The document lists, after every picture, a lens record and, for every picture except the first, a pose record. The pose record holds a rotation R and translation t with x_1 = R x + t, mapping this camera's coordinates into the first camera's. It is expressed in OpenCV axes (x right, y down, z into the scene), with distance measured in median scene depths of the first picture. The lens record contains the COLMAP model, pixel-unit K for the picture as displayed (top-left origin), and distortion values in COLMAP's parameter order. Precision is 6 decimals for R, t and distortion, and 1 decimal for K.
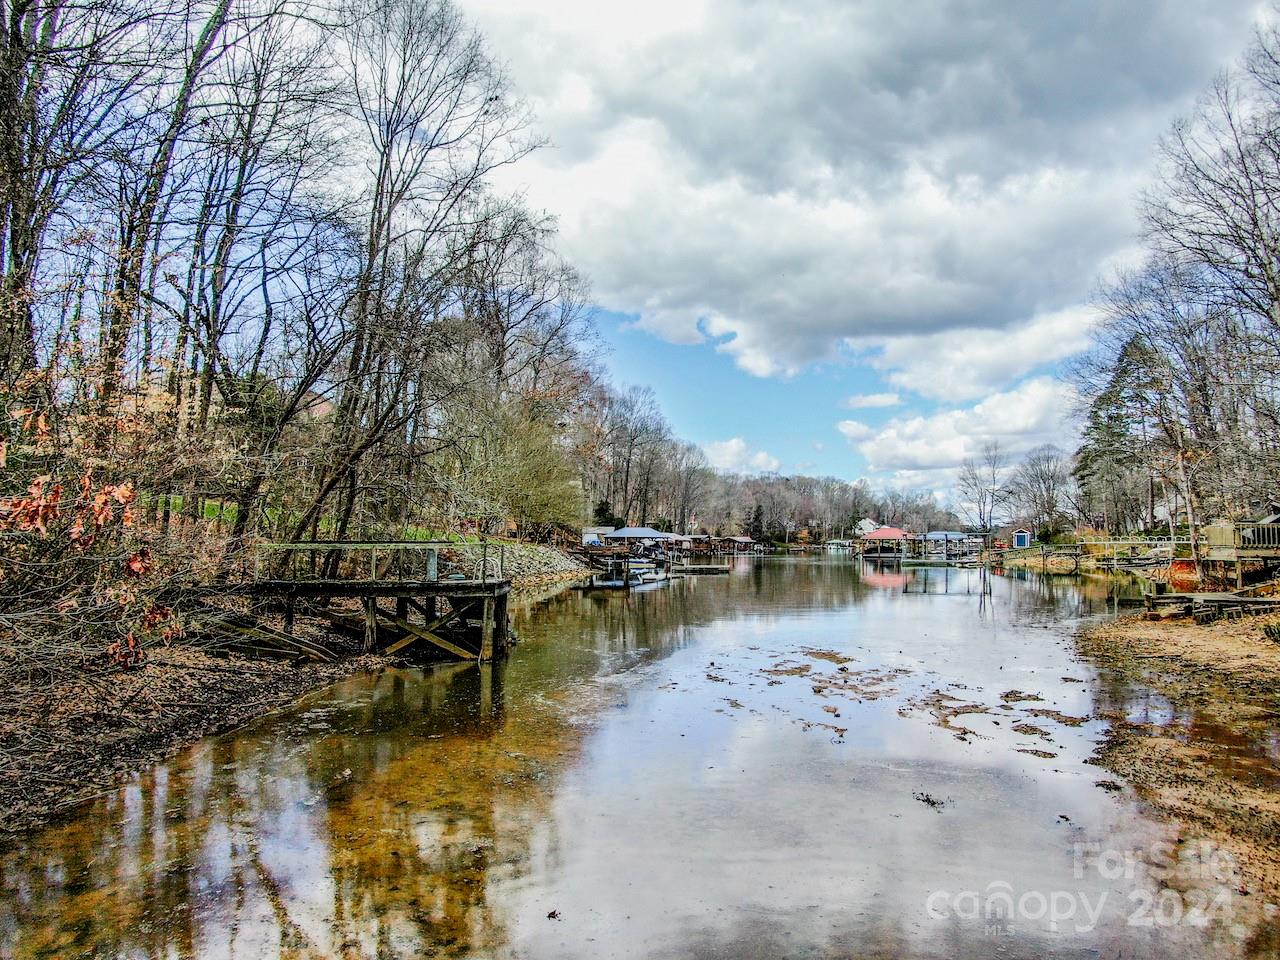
lens RADIAL K [[915.3, 0, 640.0], [0, 915.3, 480.0], [0, 0, 1]] dist [-0.021067, 0.005914]
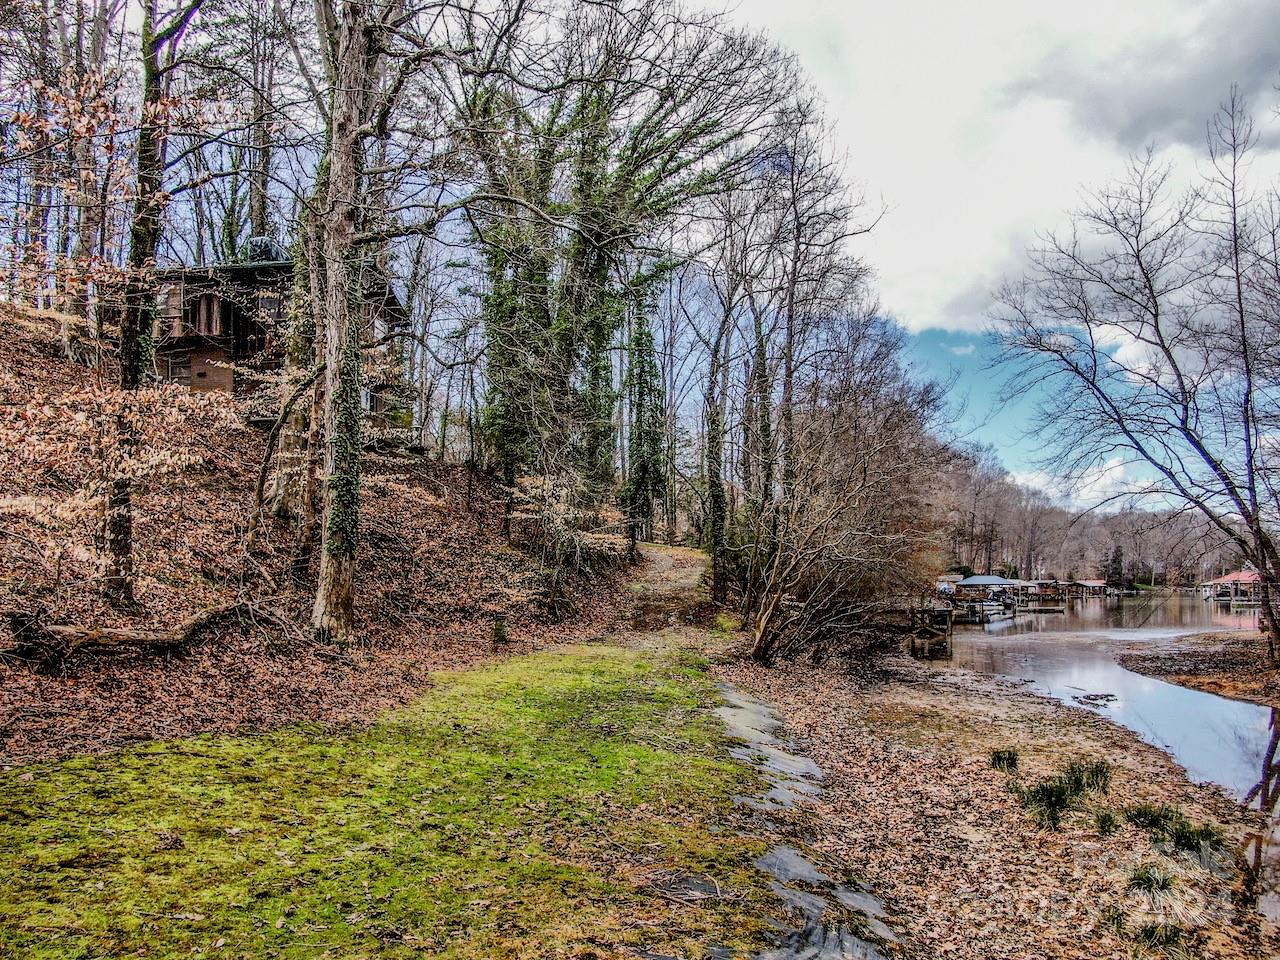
lens RADIAL K [[907.5, 0, 636.6], [0, 907.5, 557.4], [0, 0, 1]] dist [0.001955, 0.001335]
pose [[0.934637, -0.024042, -0.354790, -0.004788], [0.036100, 0.998972, 0.027405, -0.012951], [0.353766, -0.038421, 0.934544, -0.157572]]
